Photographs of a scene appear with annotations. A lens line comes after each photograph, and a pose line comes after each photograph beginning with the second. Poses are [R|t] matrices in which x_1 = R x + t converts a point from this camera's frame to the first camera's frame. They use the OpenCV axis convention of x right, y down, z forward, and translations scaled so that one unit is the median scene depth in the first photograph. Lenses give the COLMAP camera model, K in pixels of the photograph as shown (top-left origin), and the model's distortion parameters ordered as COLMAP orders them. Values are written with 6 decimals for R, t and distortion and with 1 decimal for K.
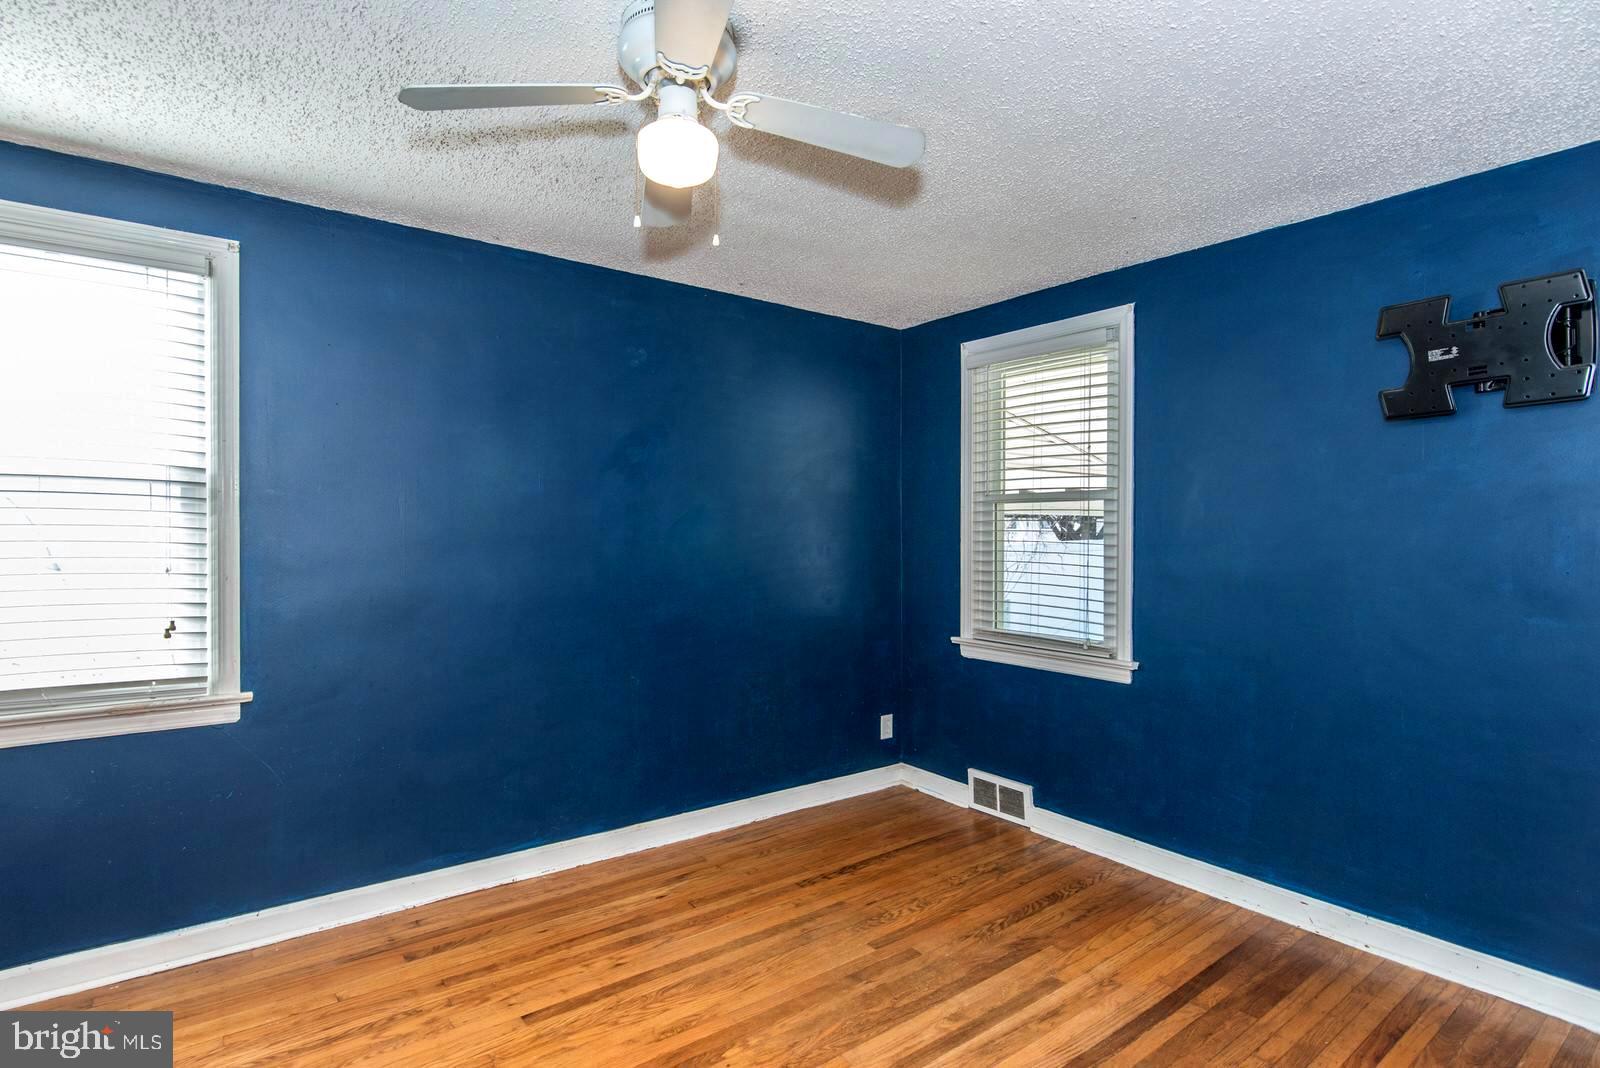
lens RADIAL K [[800.4, 0, 793.7], [0, 800.4, 542.8], [0, 0, 1]] dist [0.000899, 0.000492]
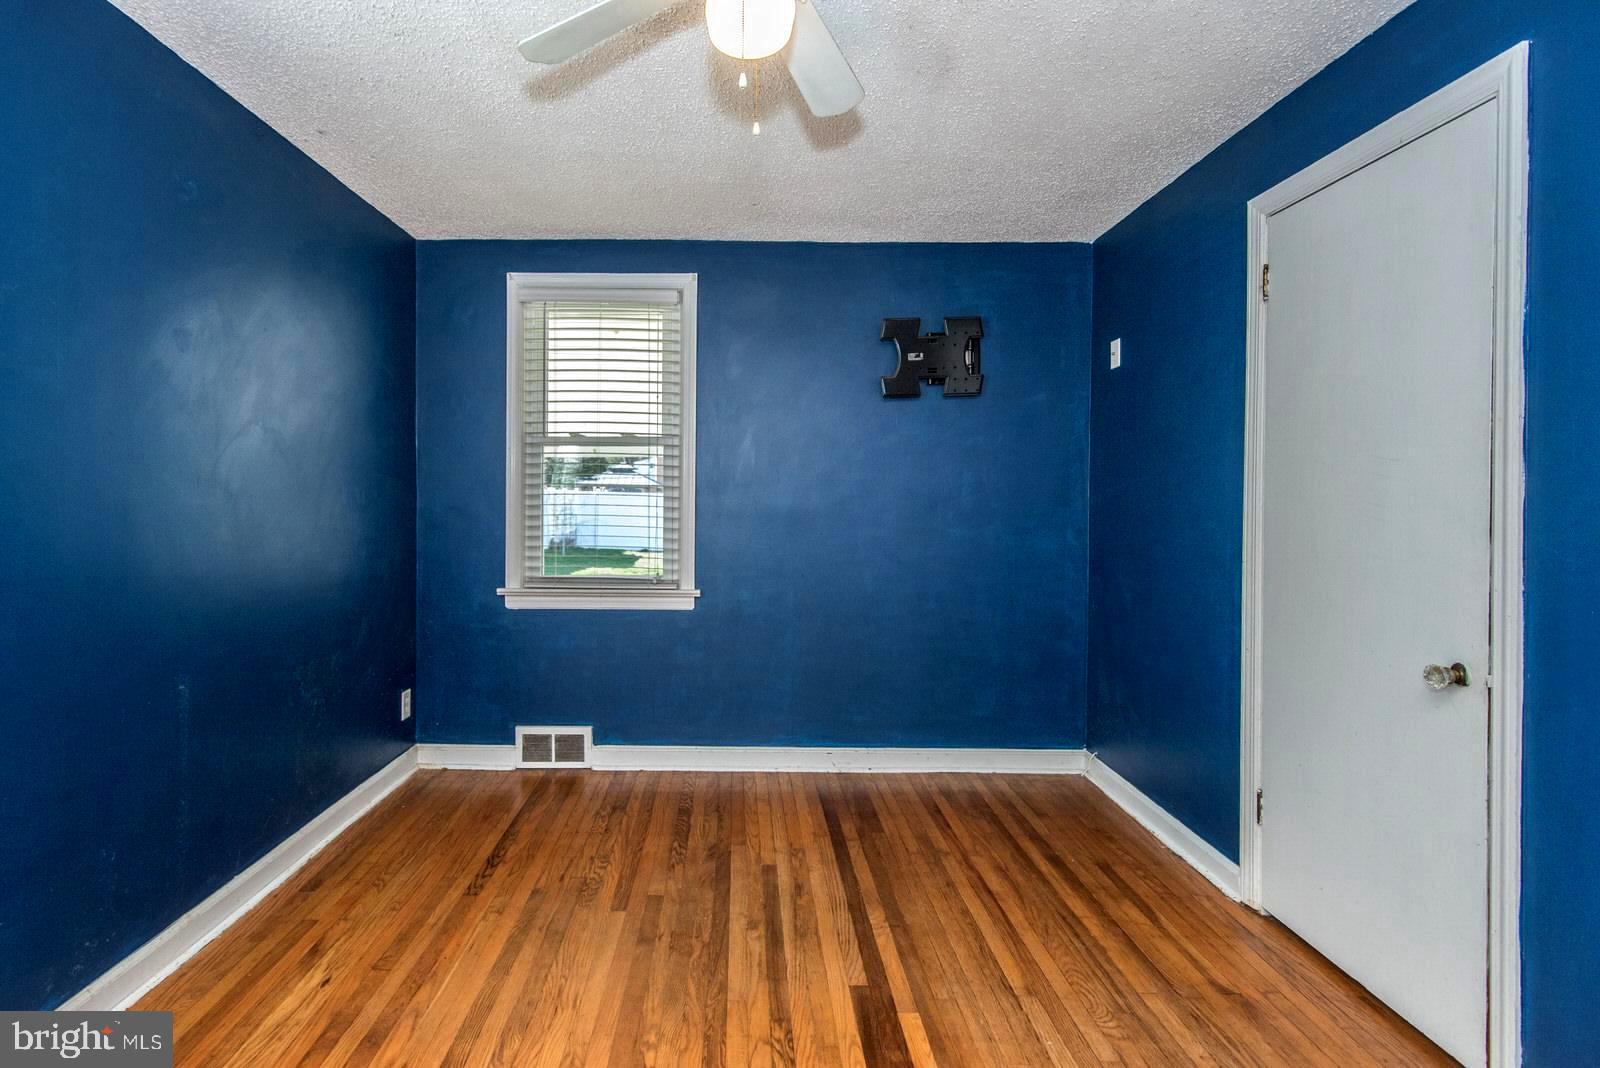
lens RADIAL K [[793.0, 0, 800.0], [0, 793.0, 497.2], [0, 0, 1]] dist [0.009999, 0.000285]
pose [[0.607624, -0.006832, 0.794195, -0.410195], [0.011353, 0.999936, -0.000084, 0.021551], [-0.794144, 0.009067, 0.607662, 0.216148]]
